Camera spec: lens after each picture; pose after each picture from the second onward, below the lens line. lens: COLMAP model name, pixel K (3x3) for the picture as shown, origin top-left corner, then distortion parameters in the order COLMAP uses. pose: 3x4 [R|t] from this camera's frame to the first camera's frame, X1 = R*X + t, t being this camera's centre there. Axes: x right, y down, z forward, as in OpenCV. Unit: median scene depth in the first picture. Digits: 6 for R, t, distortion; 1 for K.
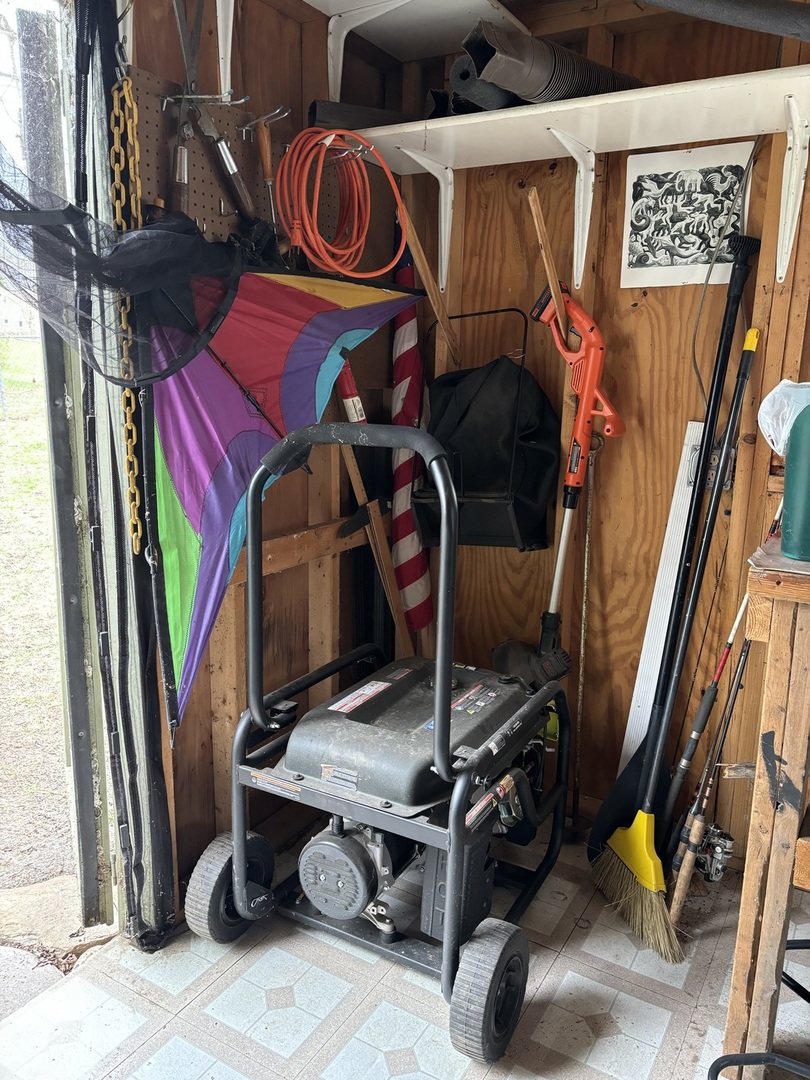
lens RADIAL K [[813.8, 0, 407.0], [0, 813.8, 541.0], [0, 0, 1]] dist [0.048045, -0.048176]
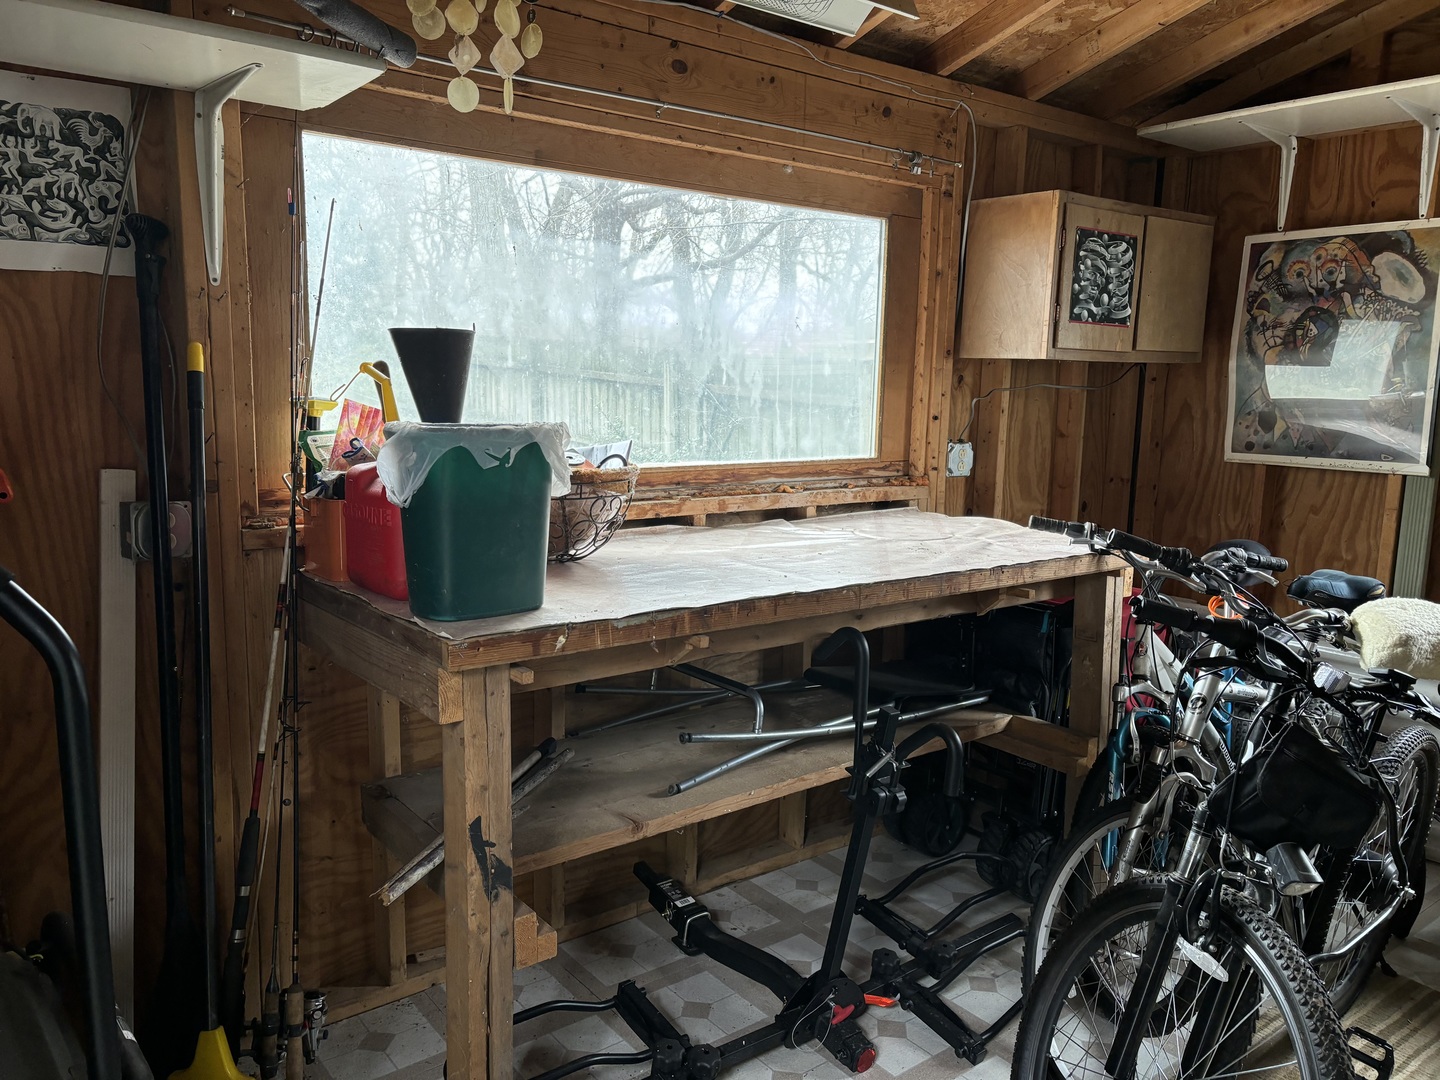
lens RADIAL K [[1085.1, 0, 722.4], [0, 1085.1, 538.5], [0, 0, 1]] dist [0.048045, -0.048176]
pose [[0.380987, -0.143830, 0.913325, -0.322172], [0.173003, 0.981469, 0.082394, -0.075771], [-0.908250, 0.126617, 0.398810, 0.168181]]
